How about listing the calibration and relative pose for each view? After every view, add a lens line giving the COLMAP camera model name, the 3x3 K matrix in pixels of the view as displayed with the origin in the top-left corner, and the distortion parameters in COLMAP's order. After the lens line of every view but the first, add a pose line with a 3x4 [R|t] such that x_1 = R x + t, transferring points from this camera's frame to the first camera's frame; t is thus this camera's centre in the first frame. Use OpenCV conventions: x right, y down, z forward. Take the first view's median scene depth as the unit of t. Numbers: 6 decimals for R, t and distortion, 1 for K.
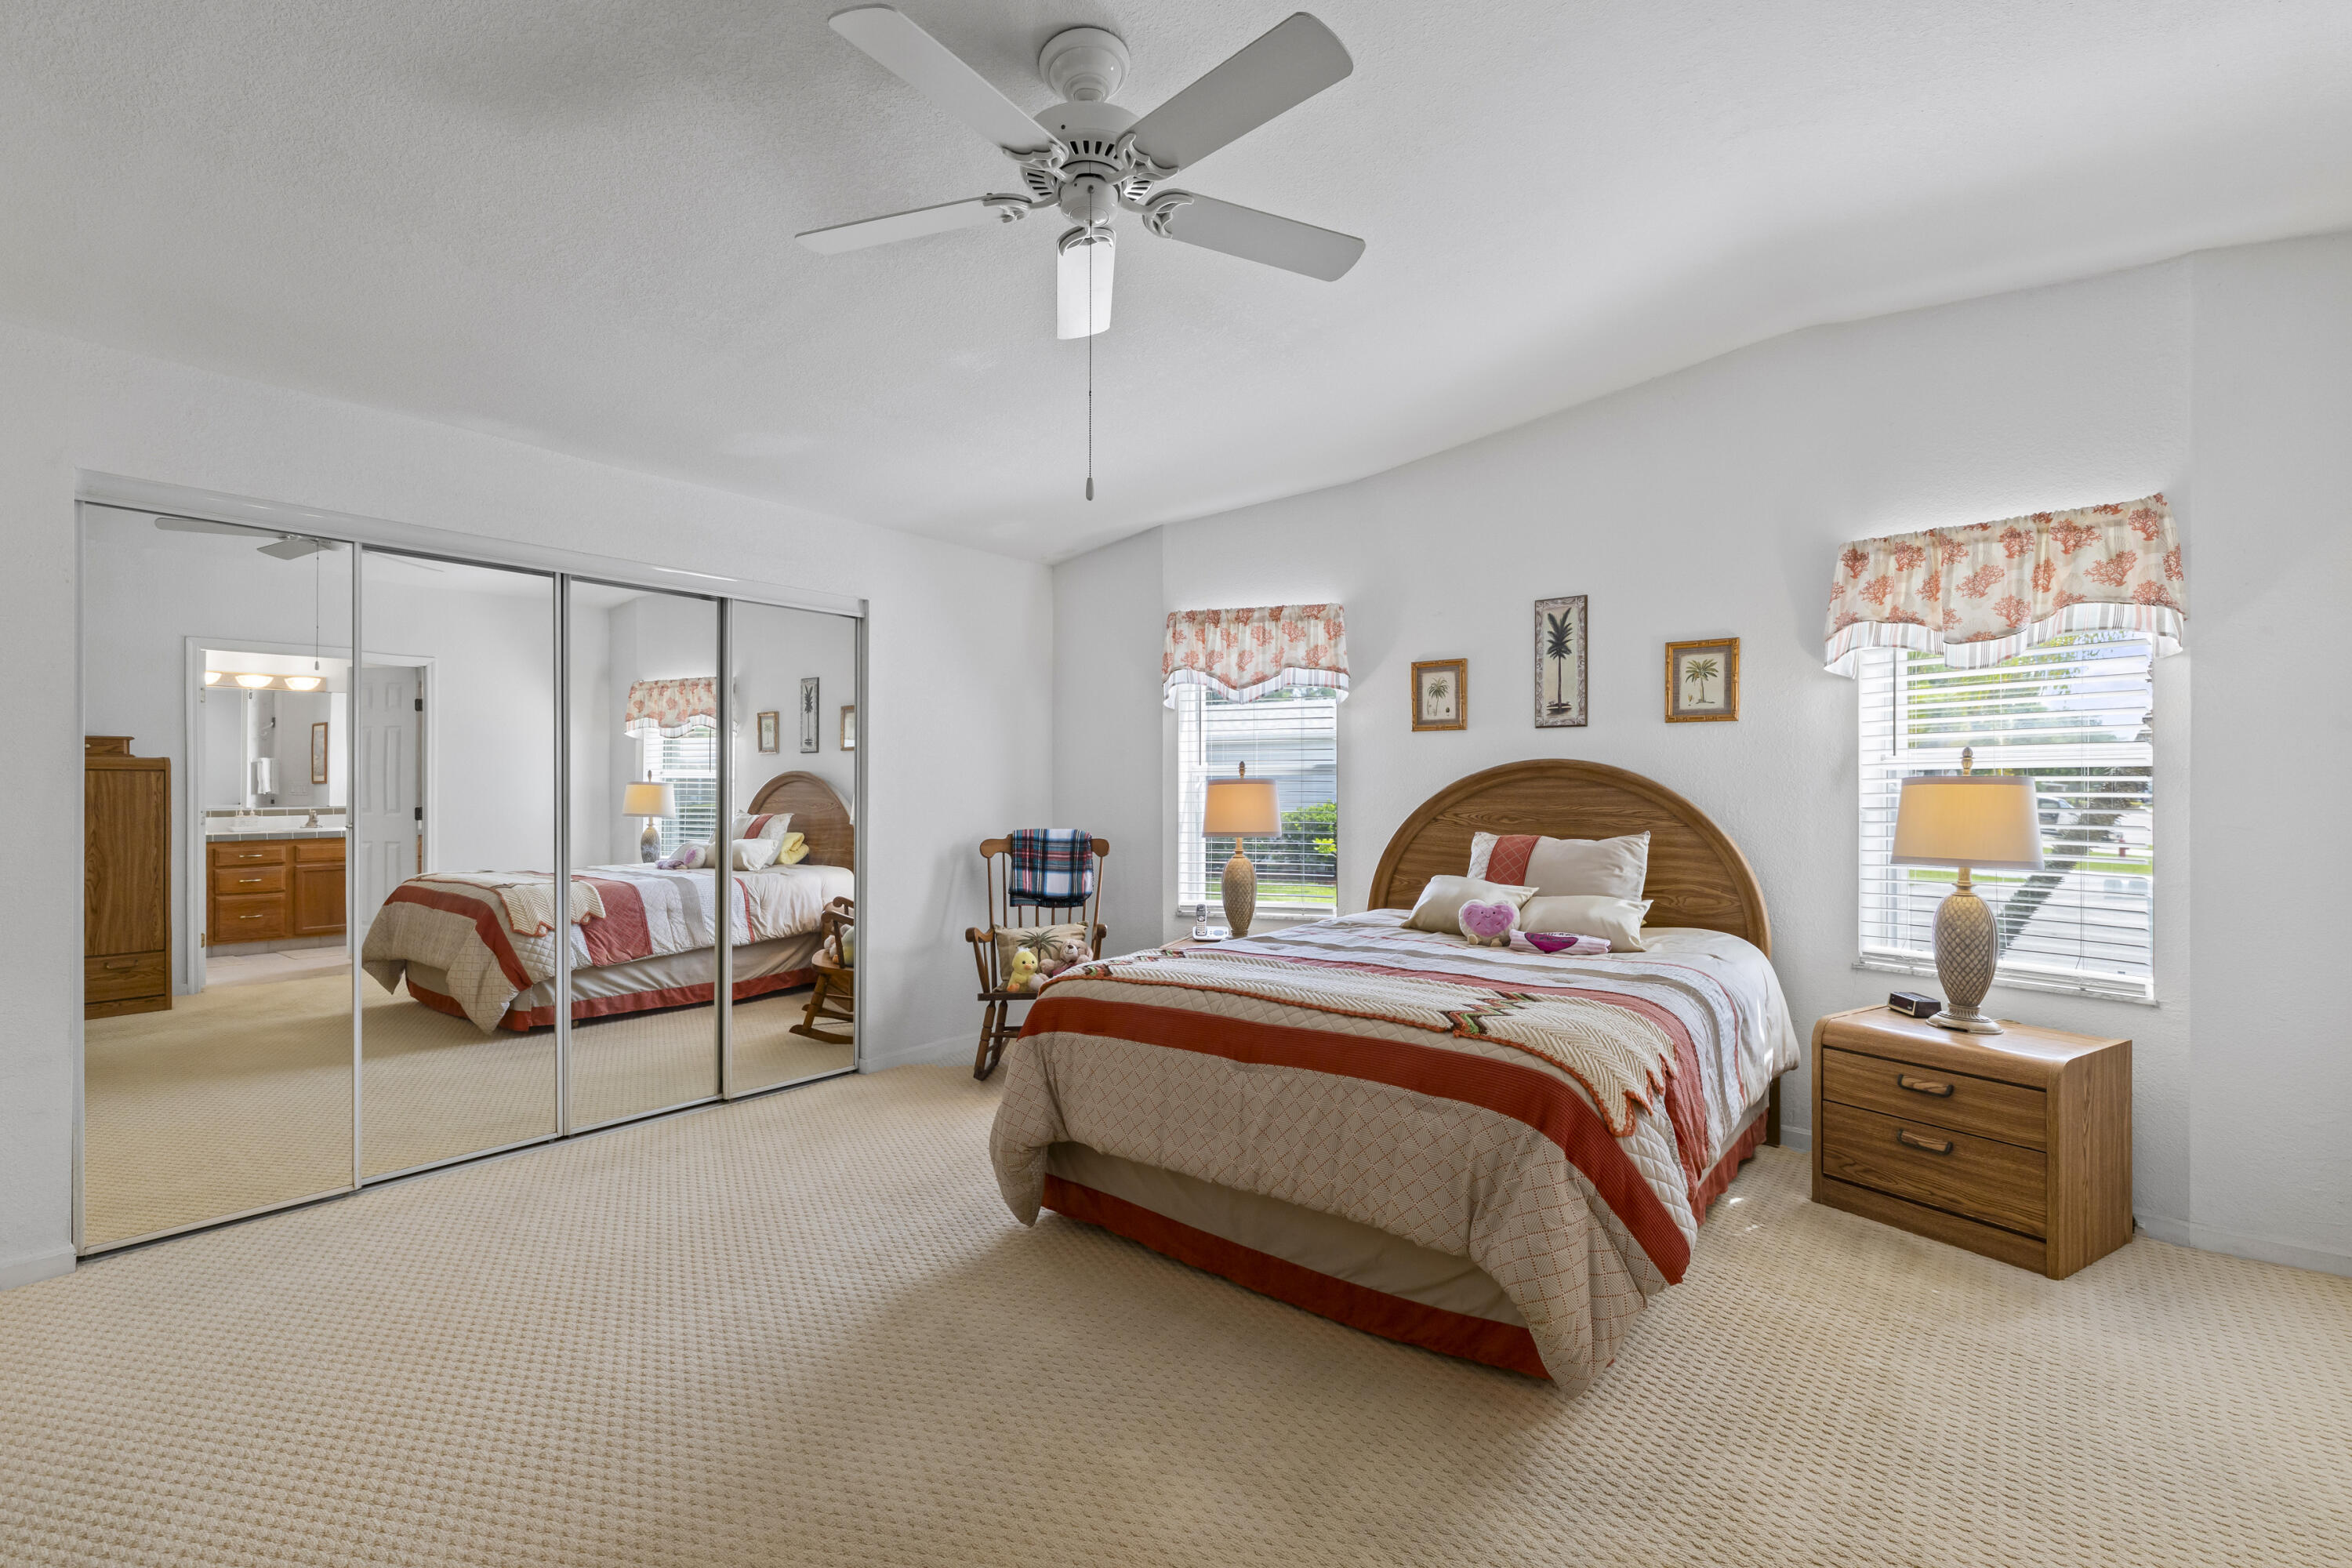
lens RADIAL K [[1082.8, 0, 1168.4], [0, 1082.8, 792.1], [0, 0, 1]] dist [-0.000406, -0.000087]
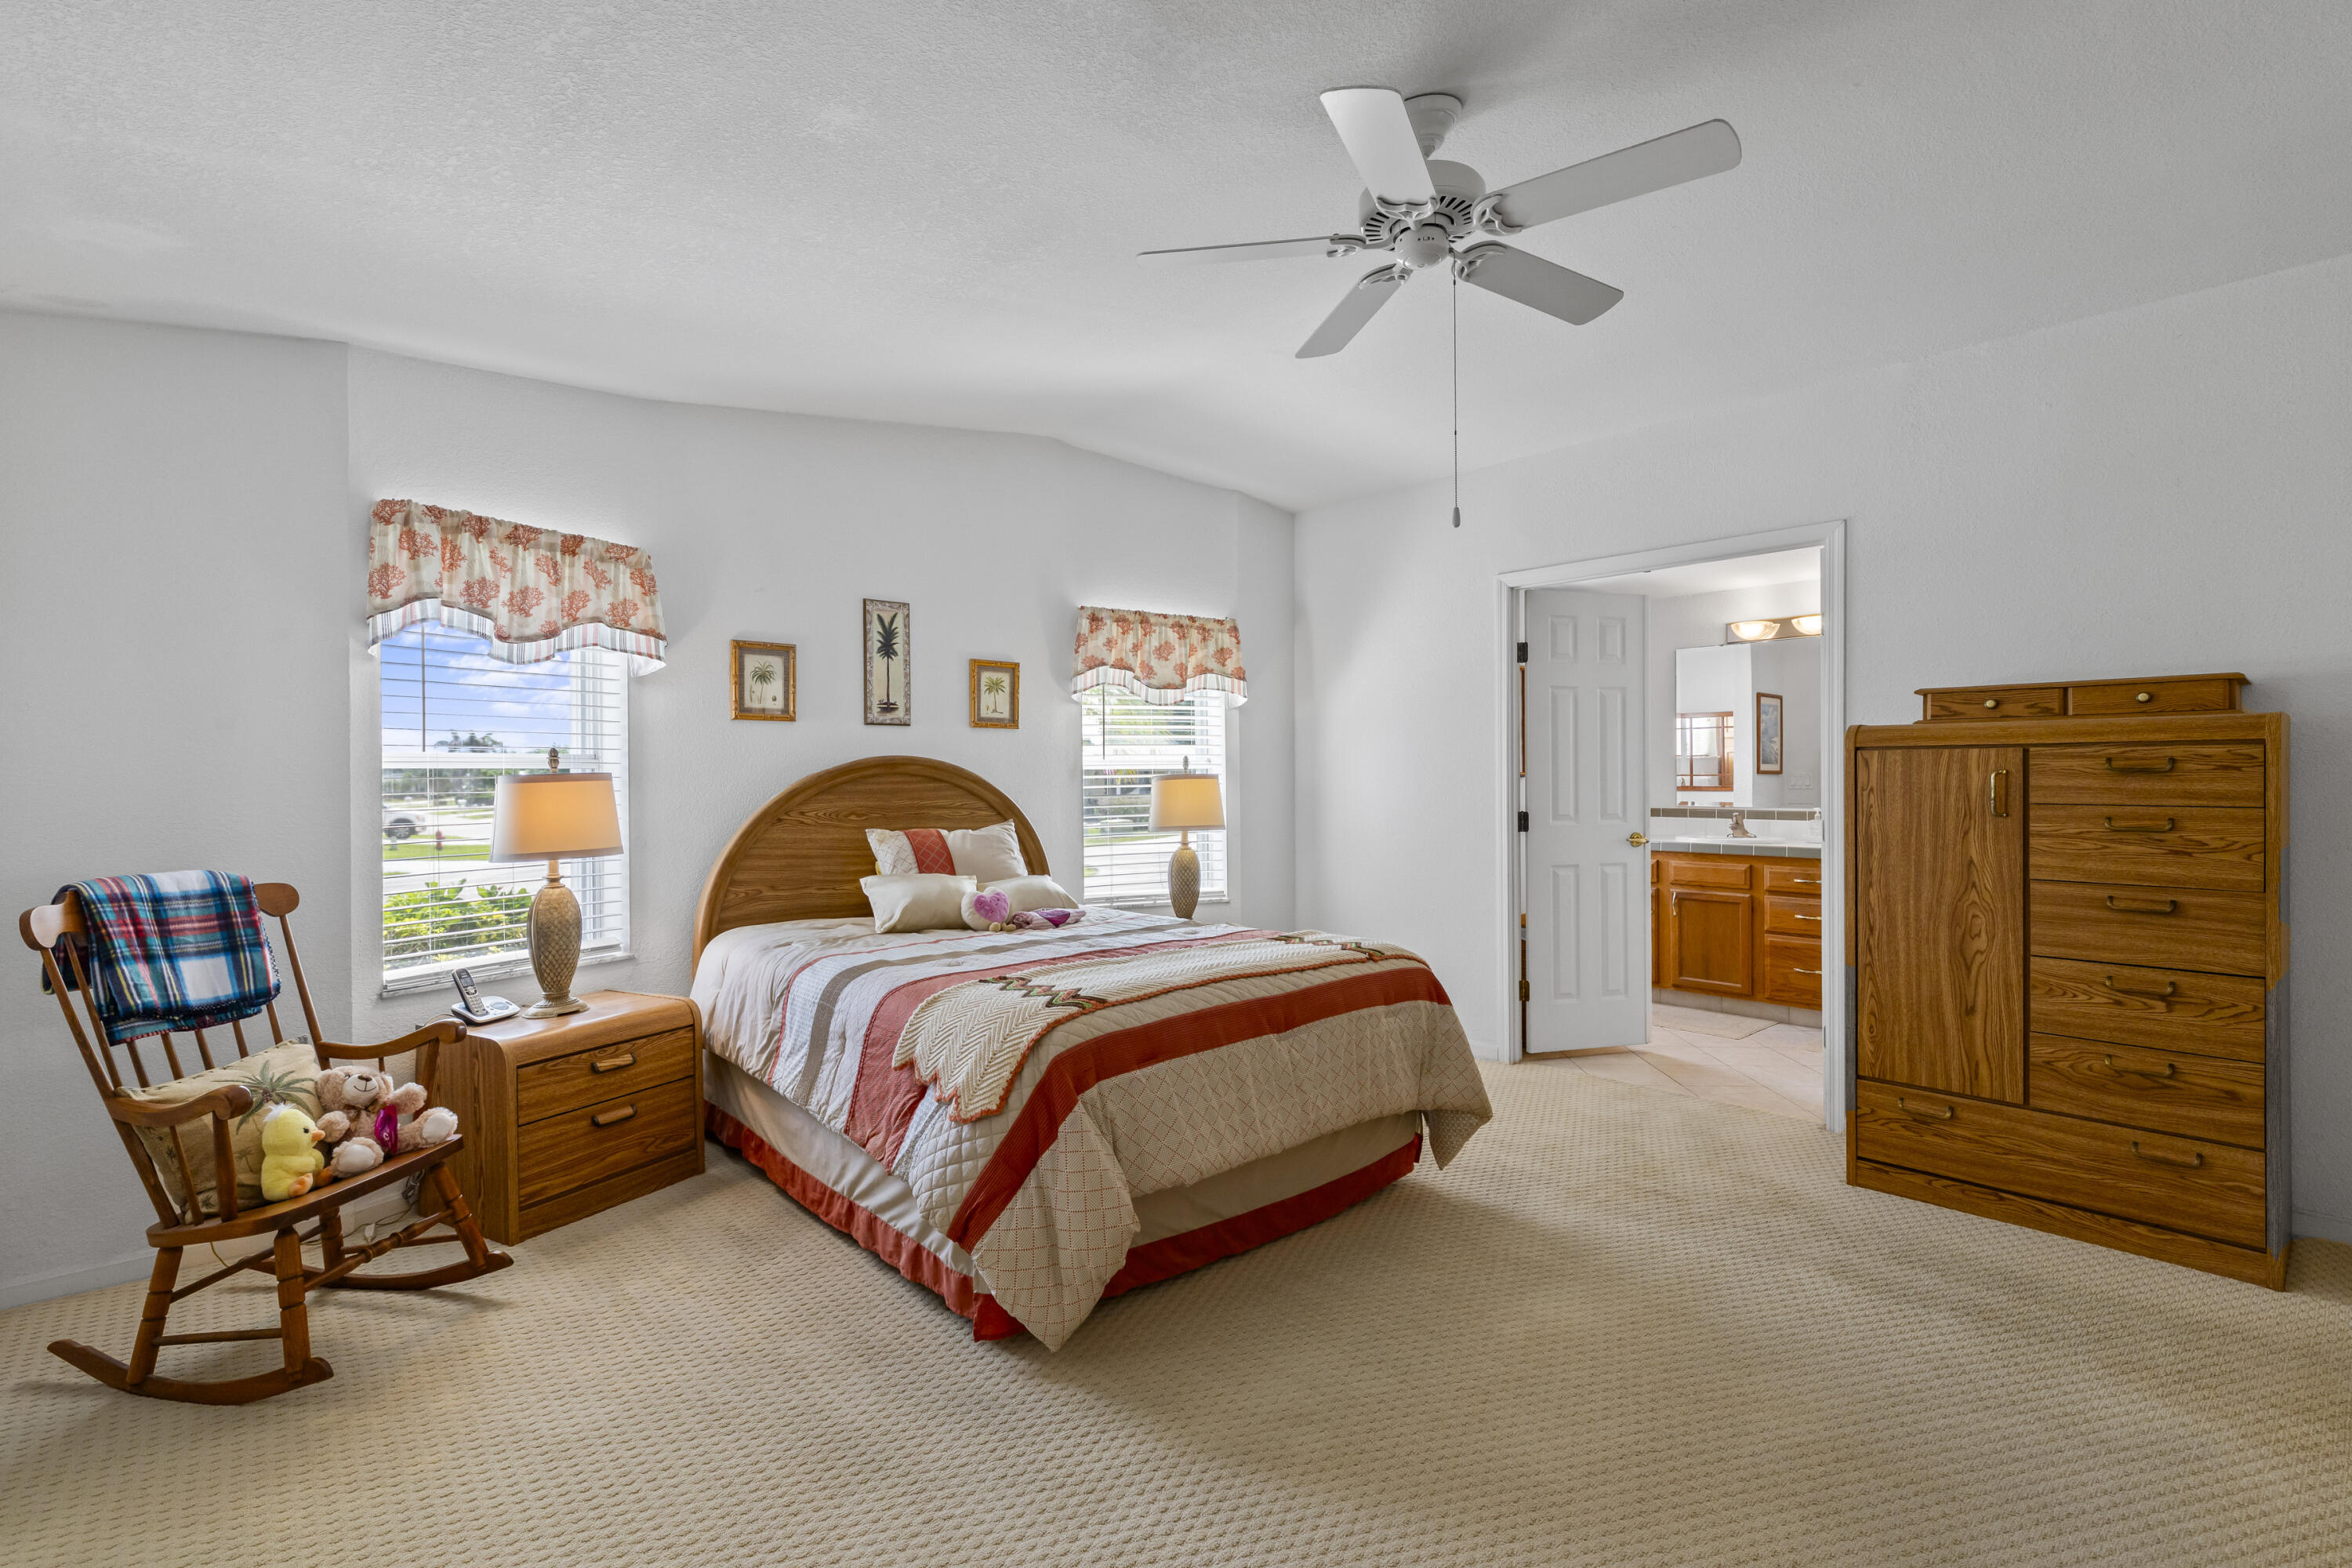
lens RADIAL K [[1093.5, 0, 1167.1], [0, 1093.5, 776.0], [0, 0, 1]] dist [0.000745, 0.001188]
pose [[0.168905, 0.001997, 0.985630, -0.633239], [0.010268, 0.999940, -0.003786, -0.004545], [-0.985579, 0.010760, 0.168875, 0.562407]]
